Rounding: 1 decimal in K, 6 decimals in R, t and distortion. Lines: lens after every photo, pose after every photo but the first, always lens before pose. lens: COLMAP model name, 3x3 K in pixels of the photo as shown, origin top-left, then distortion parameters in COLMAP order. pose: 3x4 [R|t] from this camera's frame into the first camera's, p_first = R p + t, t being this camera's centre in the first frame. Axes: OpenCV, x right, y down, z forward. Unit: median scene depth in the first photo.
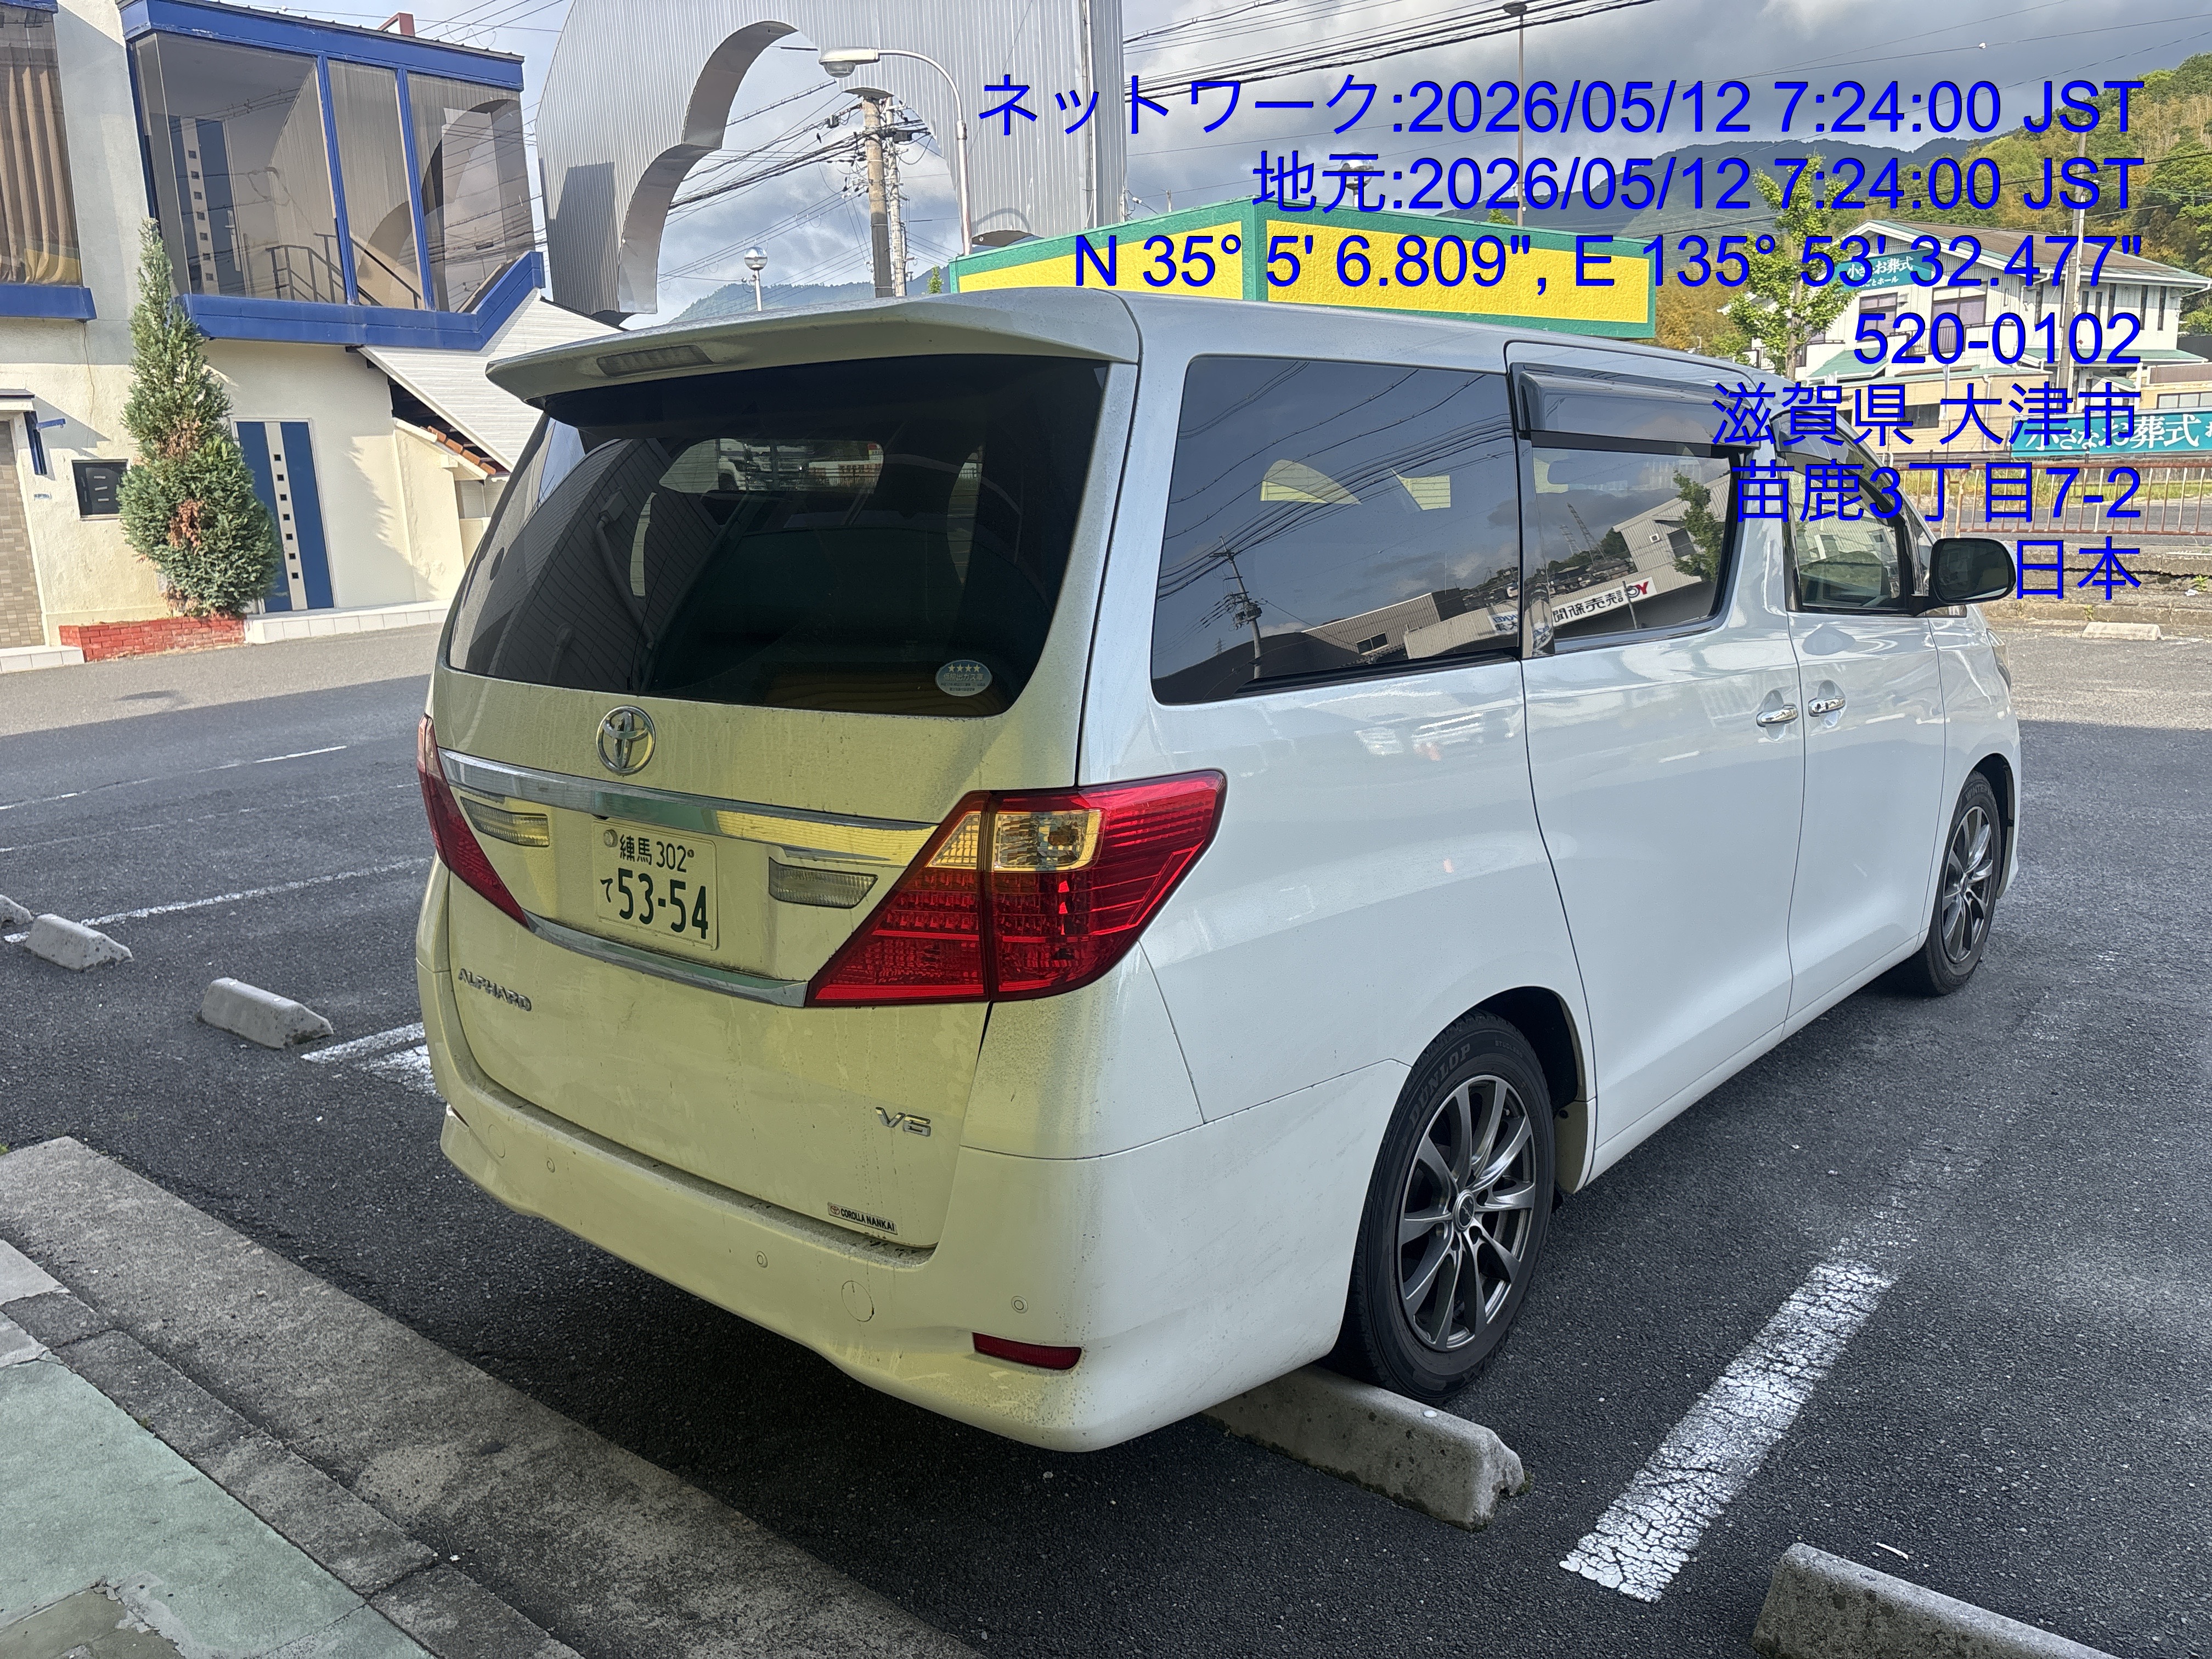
lens RADIAL K [[1682.2, 0, 1106.0], [0, 1682.2, 829.5], [0, 0, 1]] dist [0.044467, -0.056424]
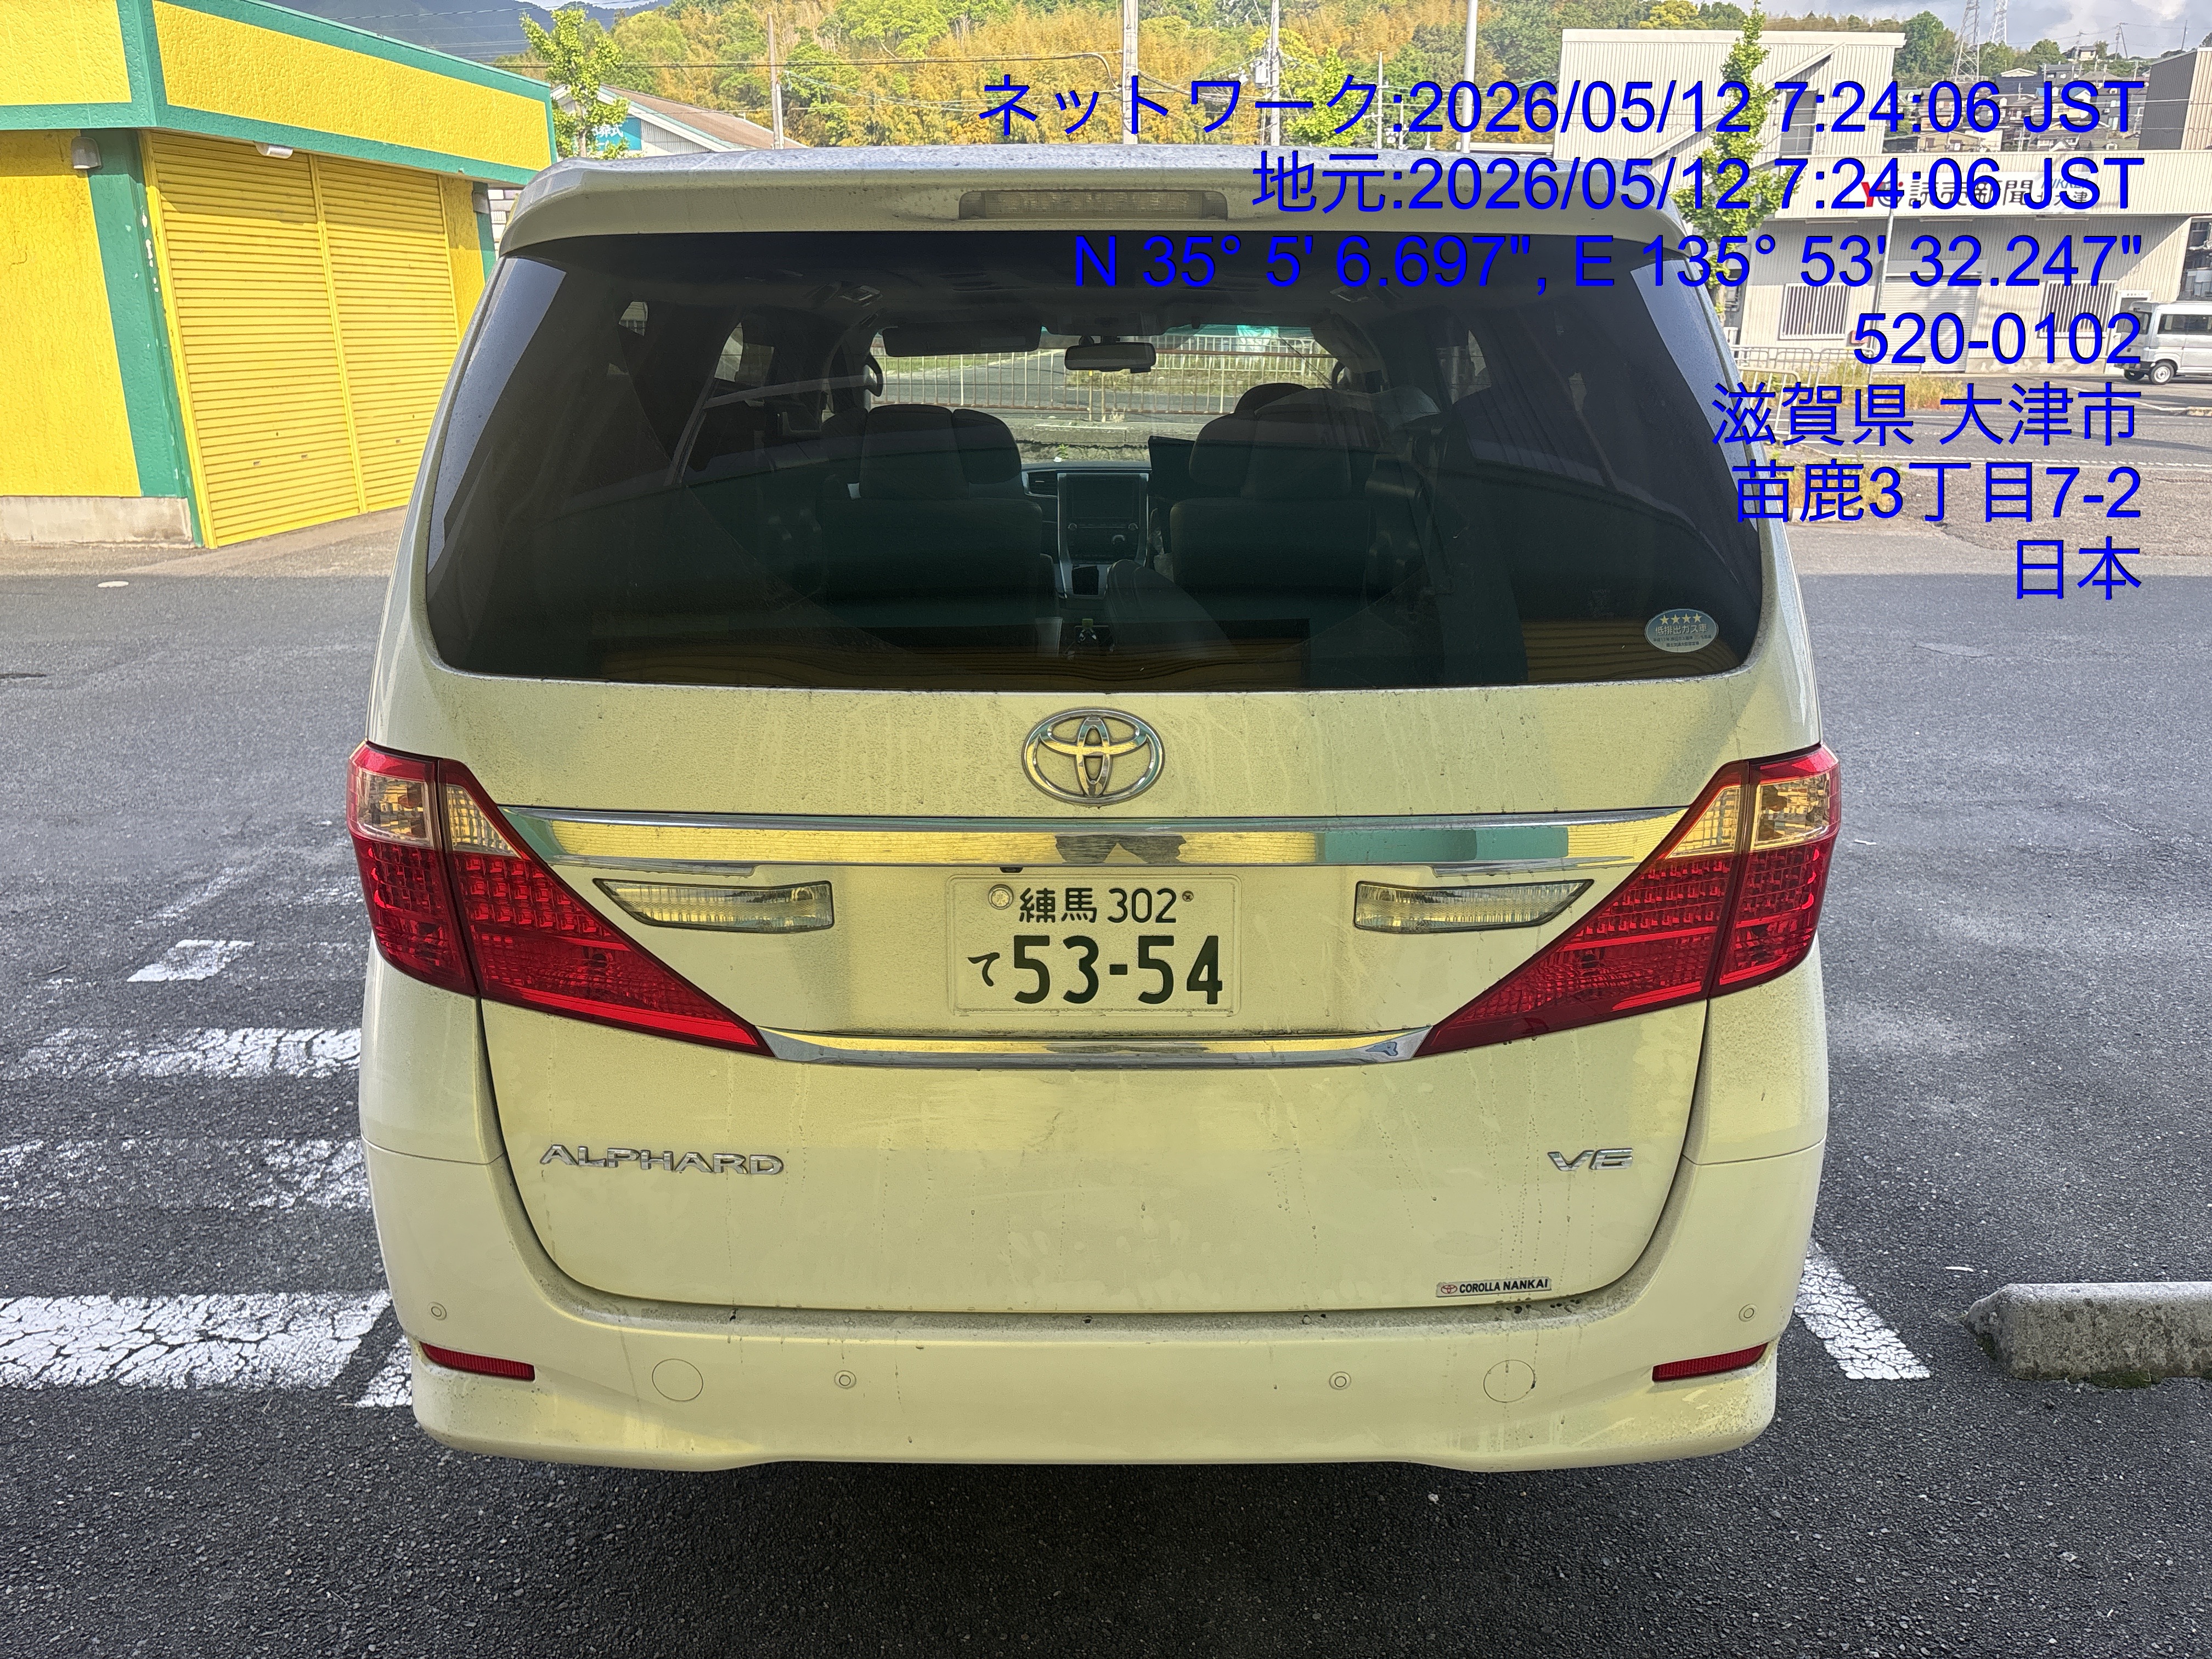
lens RADIAL K [[1651.5, 0, 1106.0], [0, 1651.5, 829.5], [0, 0, 1]] dist [0.103916, -0.122263]
pose [[0.752092, -0.160509, 0.639214, -0.720149], [0.108134, 0.986799, 0.120561, -0.104400], [-0.650127, -0.021552, 0.759520, 0.461670]]
